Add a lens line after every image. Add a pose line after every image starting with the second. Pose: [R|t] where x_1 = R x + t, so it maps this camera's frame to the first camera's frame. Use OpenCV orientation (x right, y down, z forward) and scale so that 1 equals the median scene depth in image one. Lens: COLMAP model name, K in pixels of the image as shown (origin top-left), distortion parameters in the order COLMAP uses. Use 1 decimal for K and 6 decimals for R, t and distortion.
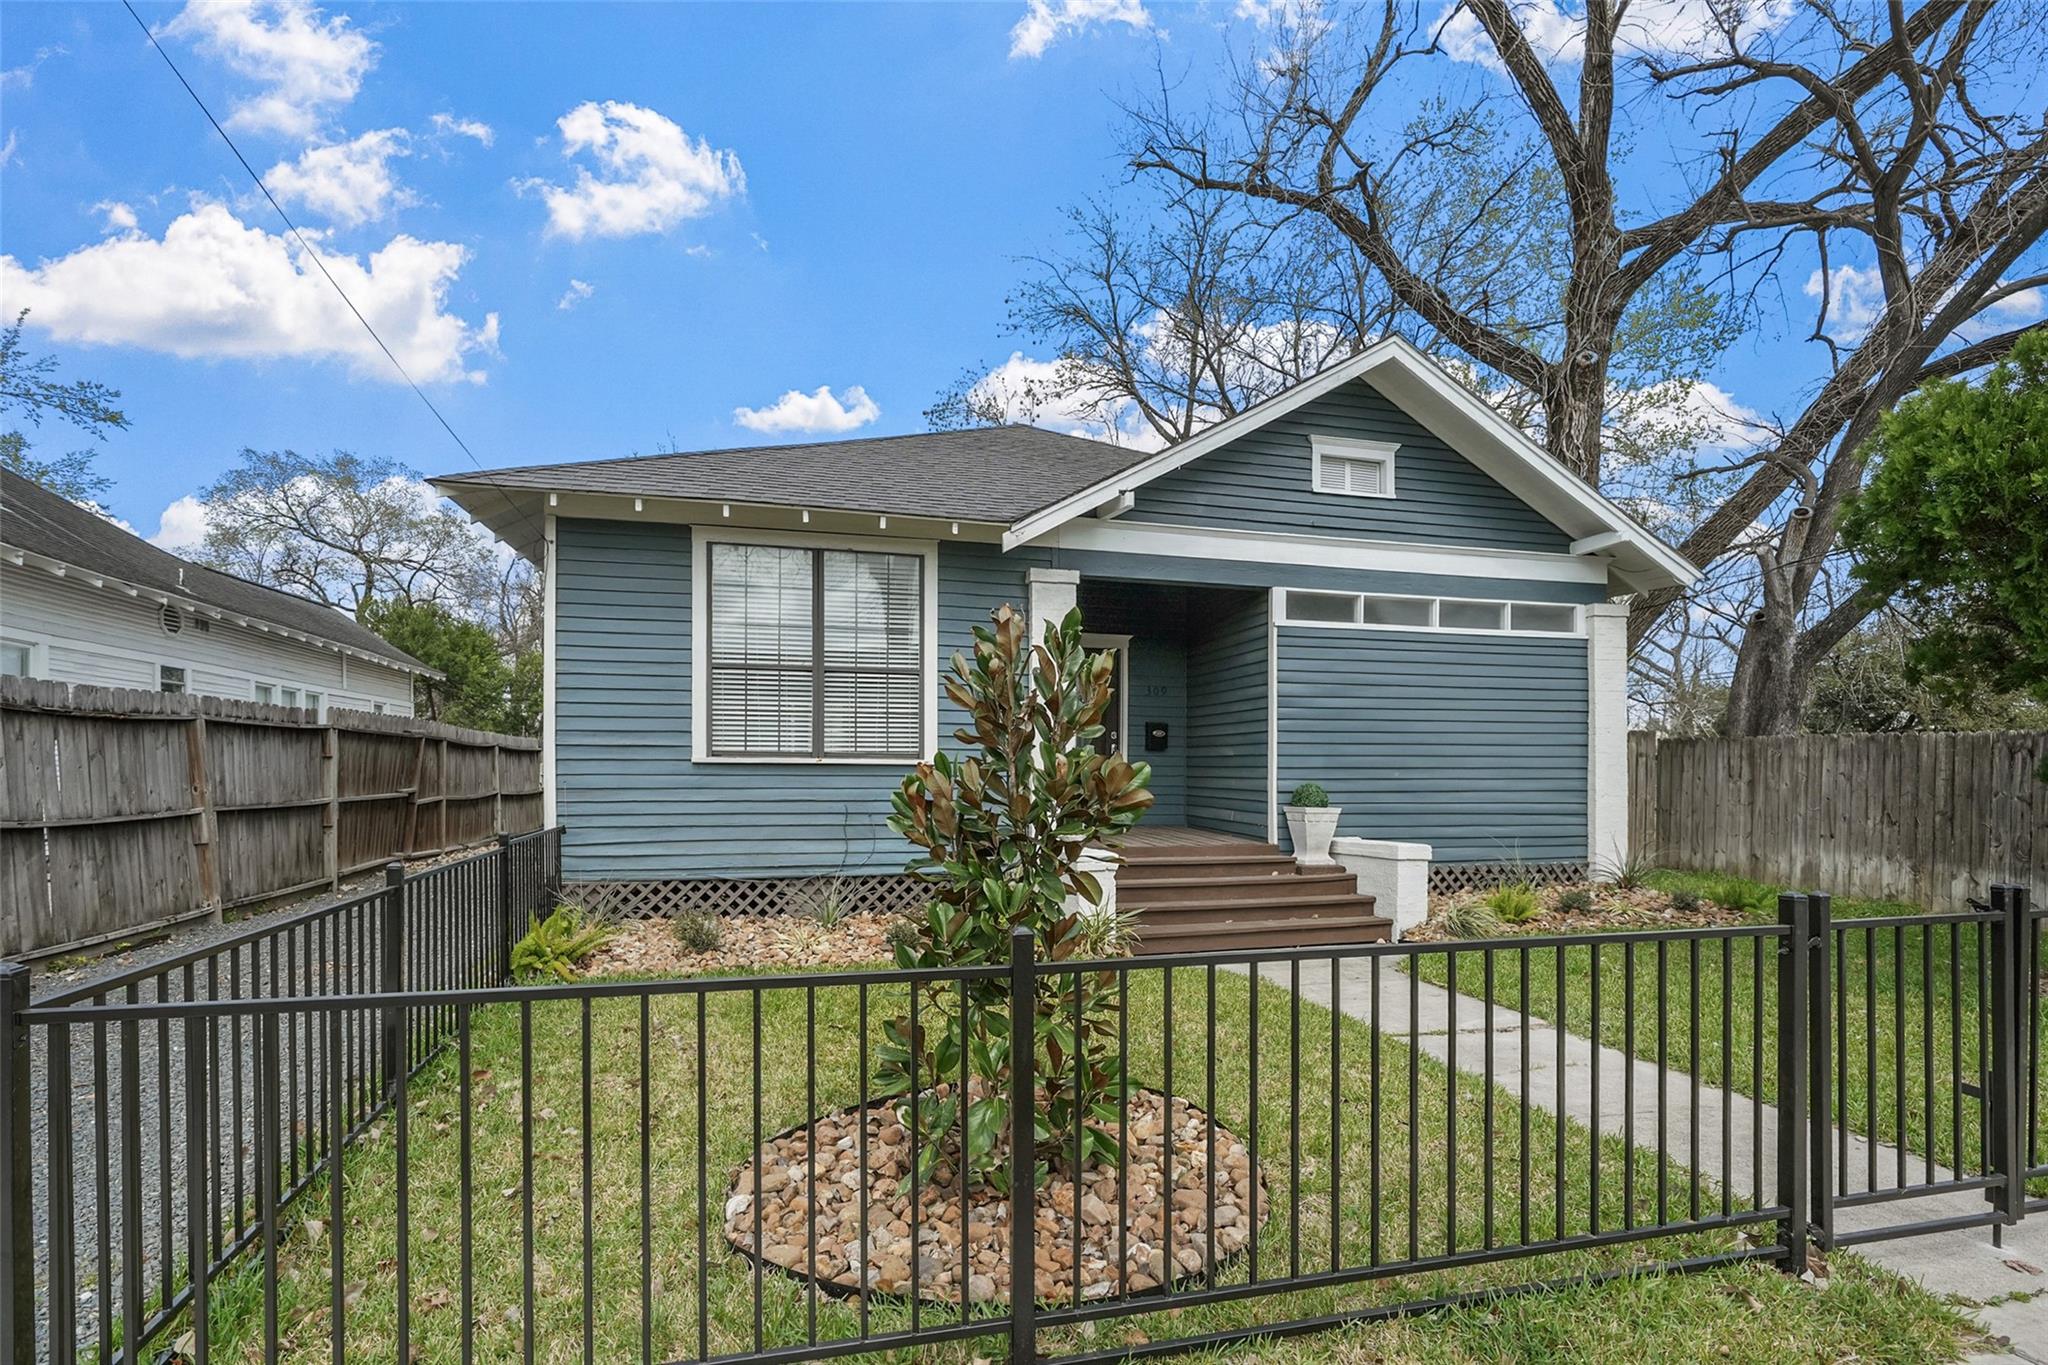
lens RADIAL K [[891.2, 0, 1022.1], [0, 891.2, 768.8], [0, 0, 1]] dist [0.000285, -0.000821]
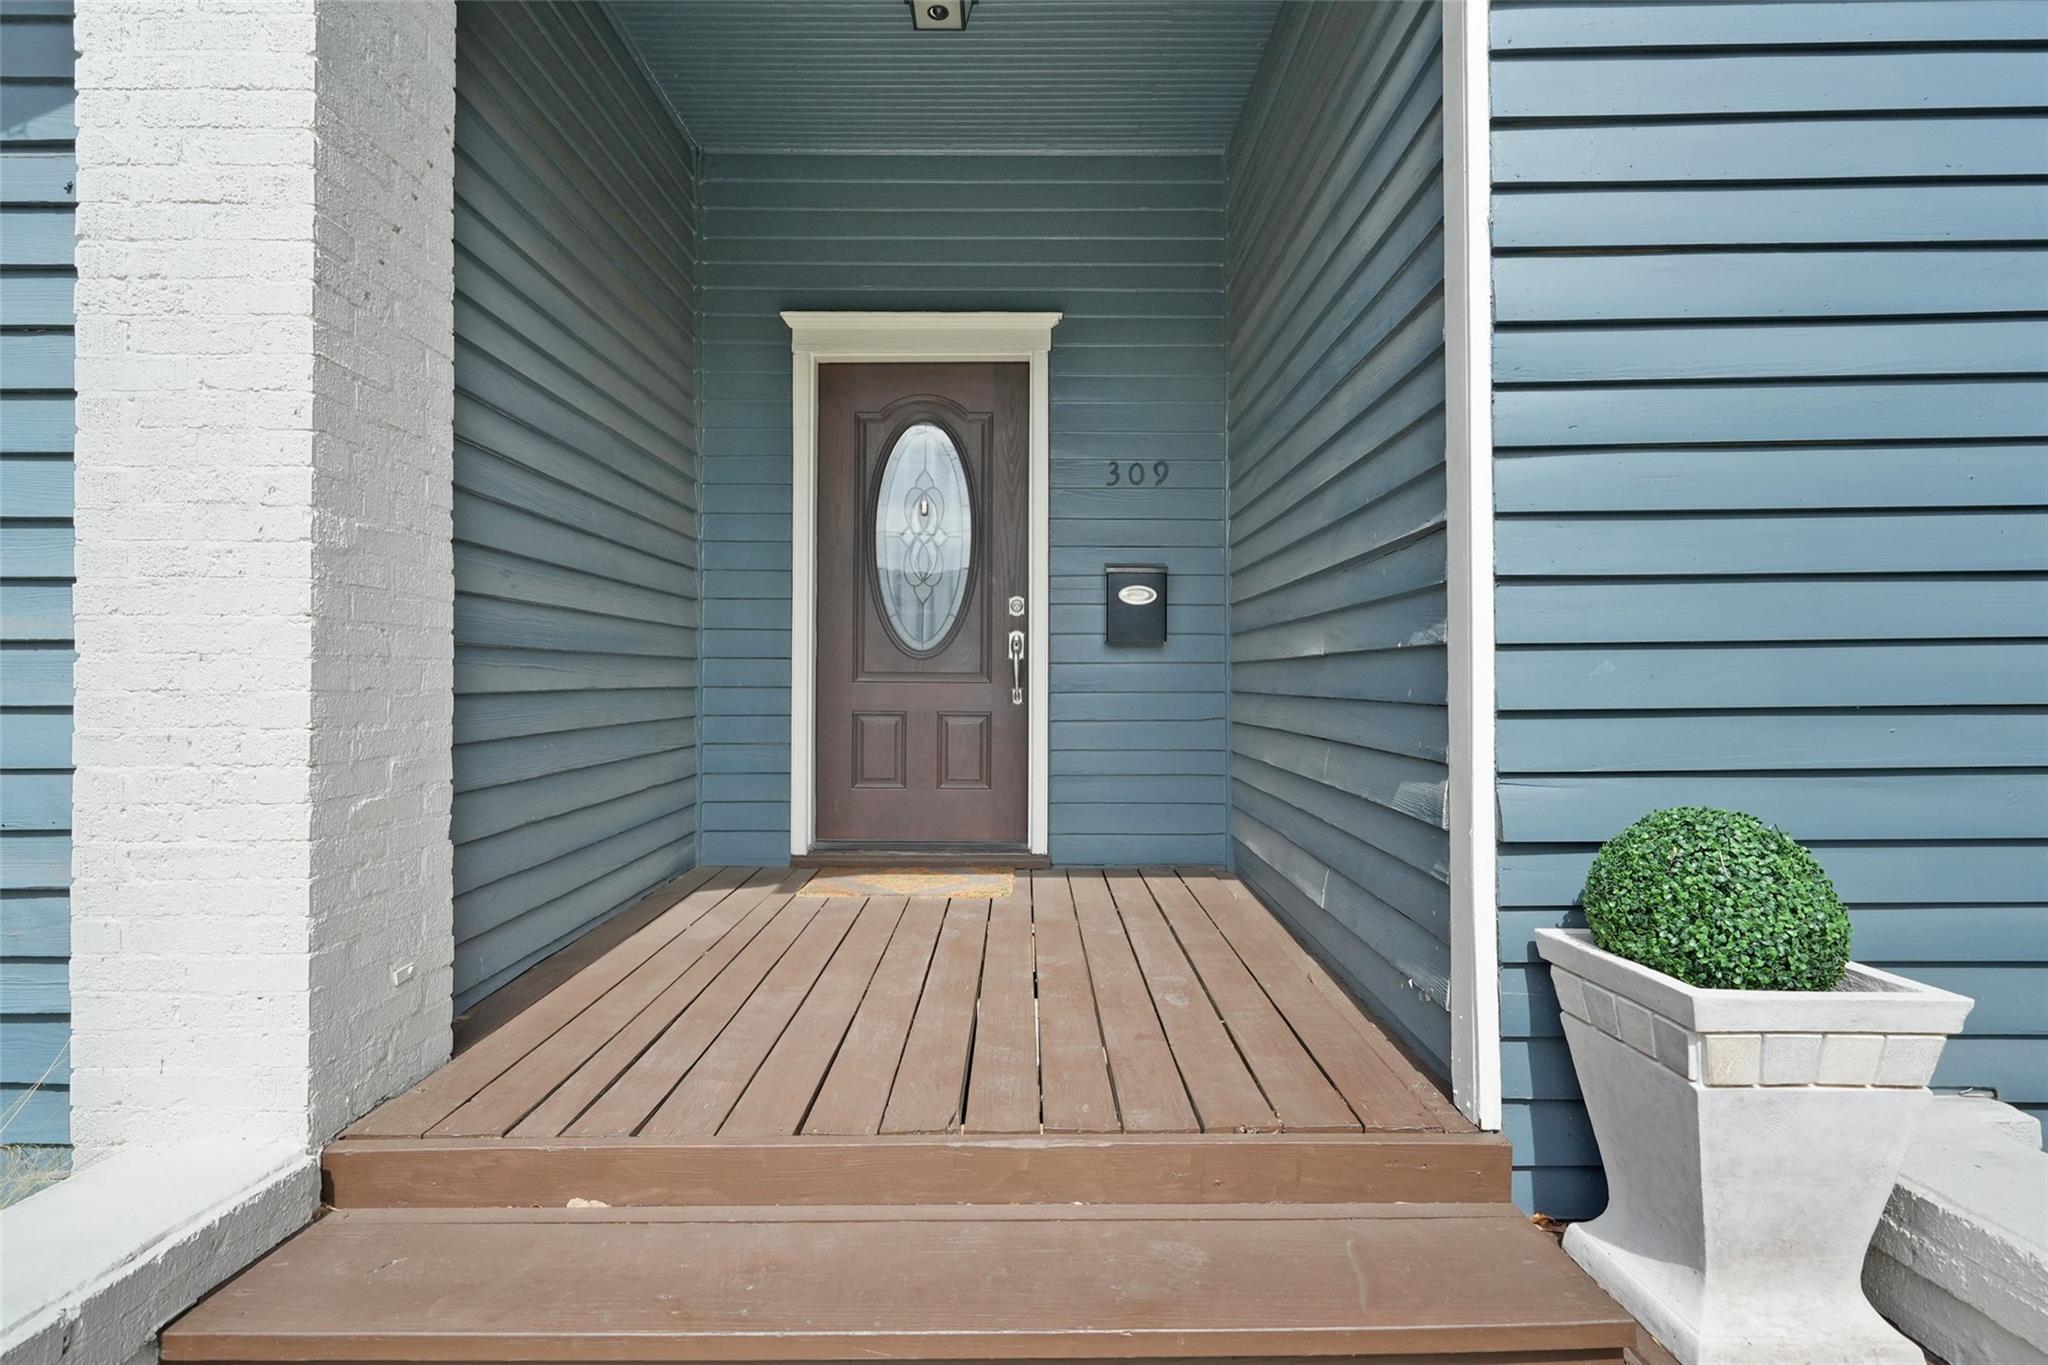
lens RADIAL K [[947.7, 0, 1003.2], [0, 947.7, 715.2], [0, 0, 1]] dist [-0.003238, 0.000003]
pose [[0.967829, 0.000303, -0.251609, 0.213542], [0.007417, 0.999530, 0.029730, -0.006648], [0.251500, -0.030640, 0.967372, 0.712498]]
